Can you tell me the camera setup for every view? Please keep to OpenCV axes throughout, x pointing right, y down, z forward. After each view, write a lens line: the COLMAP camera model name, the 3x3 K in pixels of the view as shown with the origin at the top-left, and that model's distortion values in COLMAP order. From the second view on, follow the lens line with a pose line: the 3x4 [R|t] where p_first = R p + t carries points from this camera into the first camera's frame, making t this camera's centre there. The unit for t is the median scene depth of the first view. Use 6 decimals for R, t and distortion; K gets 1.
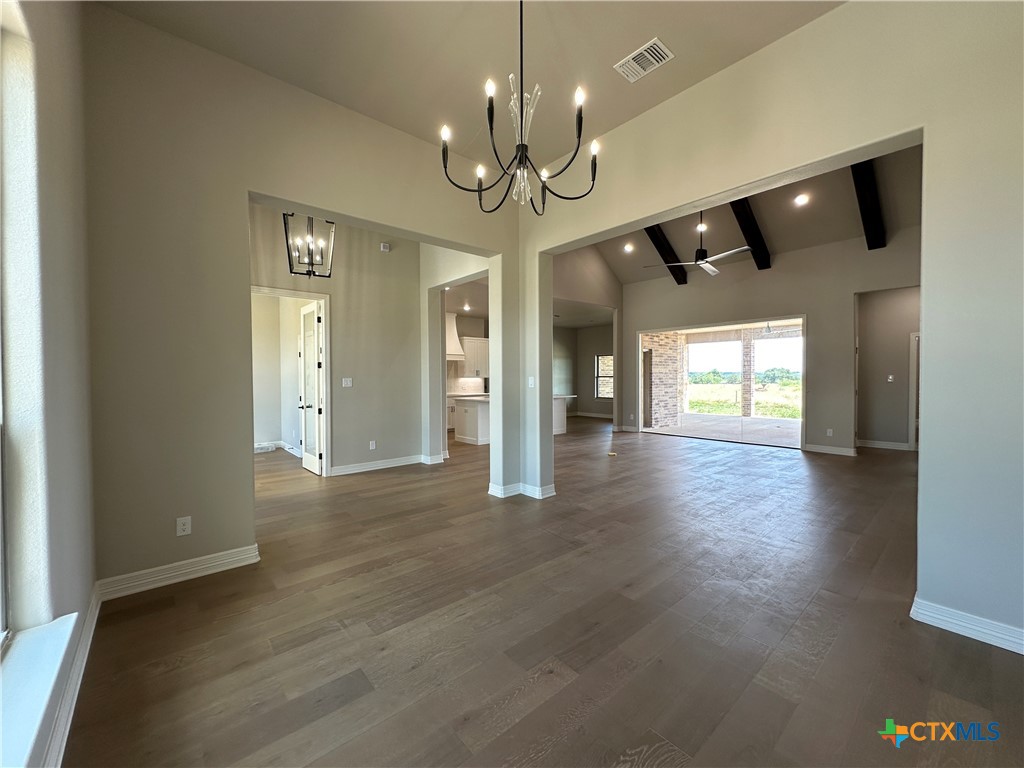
lens RADIAL K [[409.9, 0, 514.7], [0, 409.9, 382.0], [0, 0, 1]] dist [-0.001962, 0.000936]
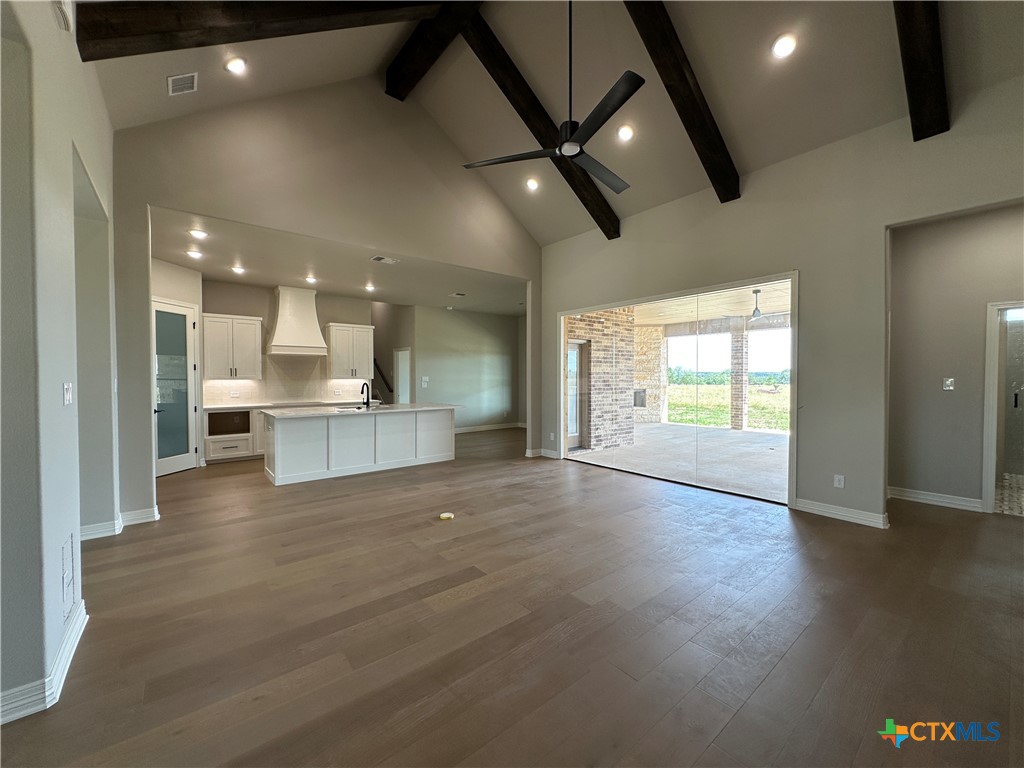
lens RADIAL K [[409.9, 0, 513.1], [0, 409.9, 382.6], [0, 0, 1]] dist [-0.001962, 0.000936]
pose [[0.999365, 0.003460, -0.035452, 0.223551], [-0.003366, 0.999991, 0.002716, -0.007205], [0.035461, -0.002595, 0.999368, 0.276454]]
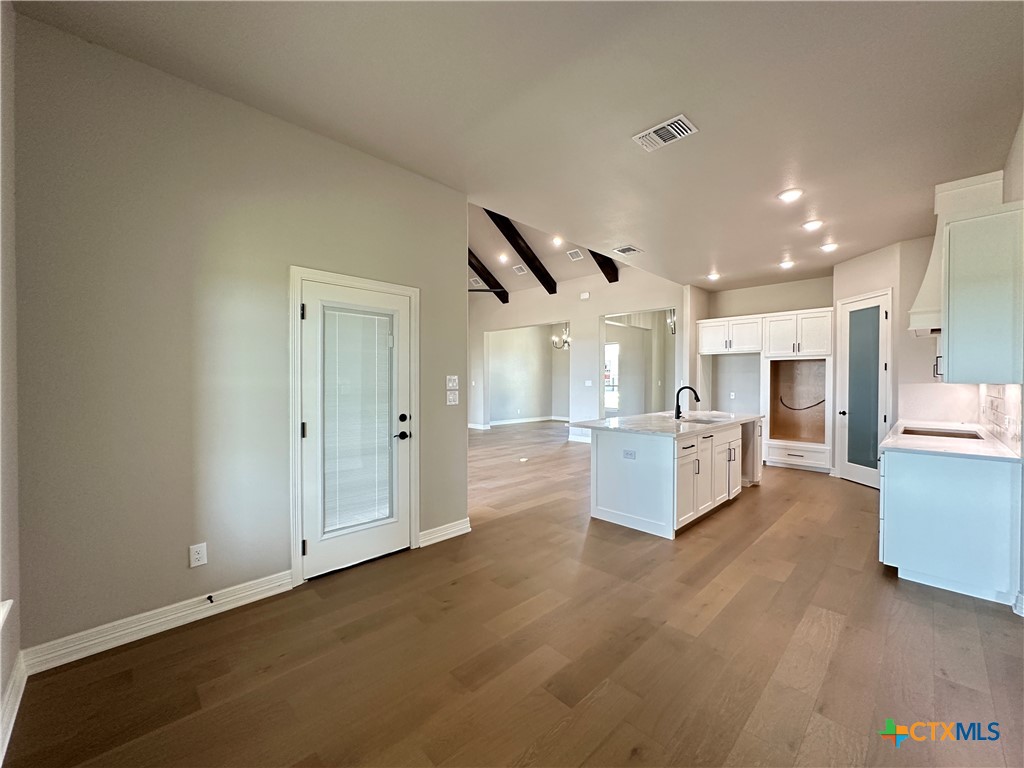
lens RADIAL K [[409.9, 0, 507.2], [0, 409.9, 383.4], [0, 0, 1]] dist [-0.001962, 0.000936]
pose [[-0.999069, 0.005663, -0.042769, 0.203710], [0.004798, 0.999782, 0.020316, -0.018110], [0.042875, 0.020092, -0.998878, 1.258662]]
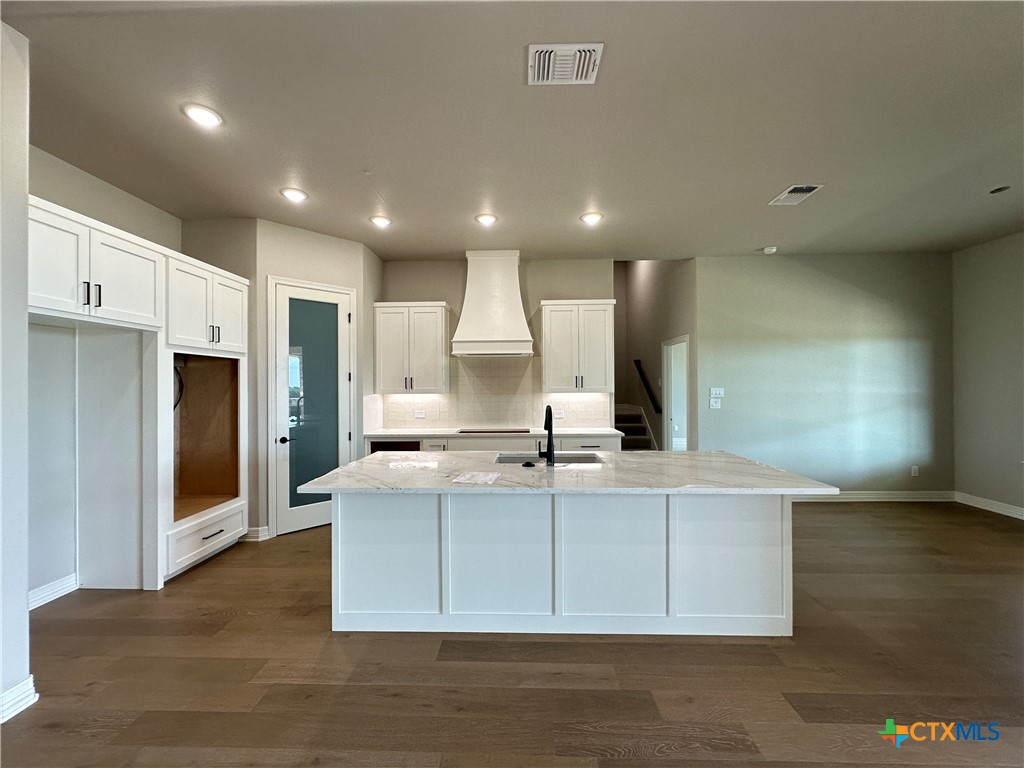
lens RADIAL K [[409.9, 0, 510.2], [0, 409.9, 383.8], [0, 0, 1]] dist [-0.001962, 0.000936]
pose [[0.730744, -0.003635, -0.682642, 0.151004], [-0.006216, 0.999909, -0.011978, -0.014606], [0.682623, 0.012996, 0.730655, 0.640515]]
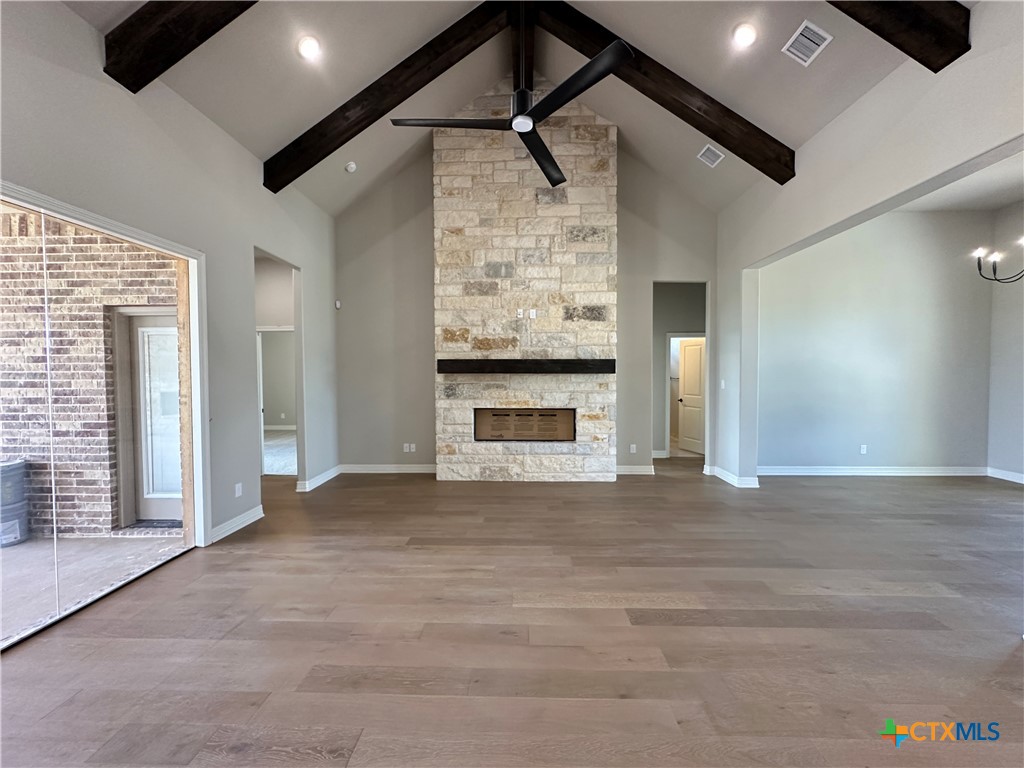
lens RADIAL K [[409.9, 0, 510.1], [0, 409.9, 382.1], [0, 0, 1]] dist [-0.001962, 0.000936]
pose [[-0.728280, -0.008239, 0.685231, 0.089867], [0.017921, 0.999357, 0.031062, -0.019237], [-0.685046, 0.034902, -0.727664, 0.738882]]
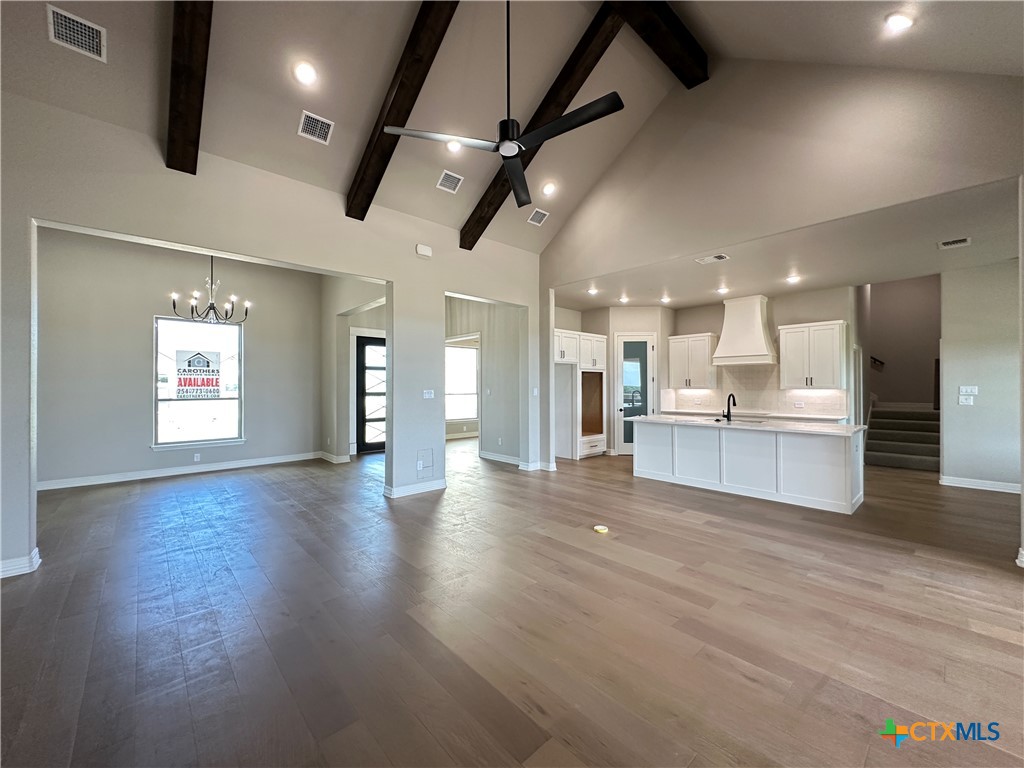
lens RADIAL K [[409.9, 0, 508.7], [0, 409.9, 385.5], [0, 0, 1]] dist [-0.001962, 0.000936]
pose [[0.013678, 0.003024, -0.999902, 0.510157], [-0.009964, 0.999946, 0.002888, -0.013801], [0.999857, 0.009923, 0.013708, 0.550694]]
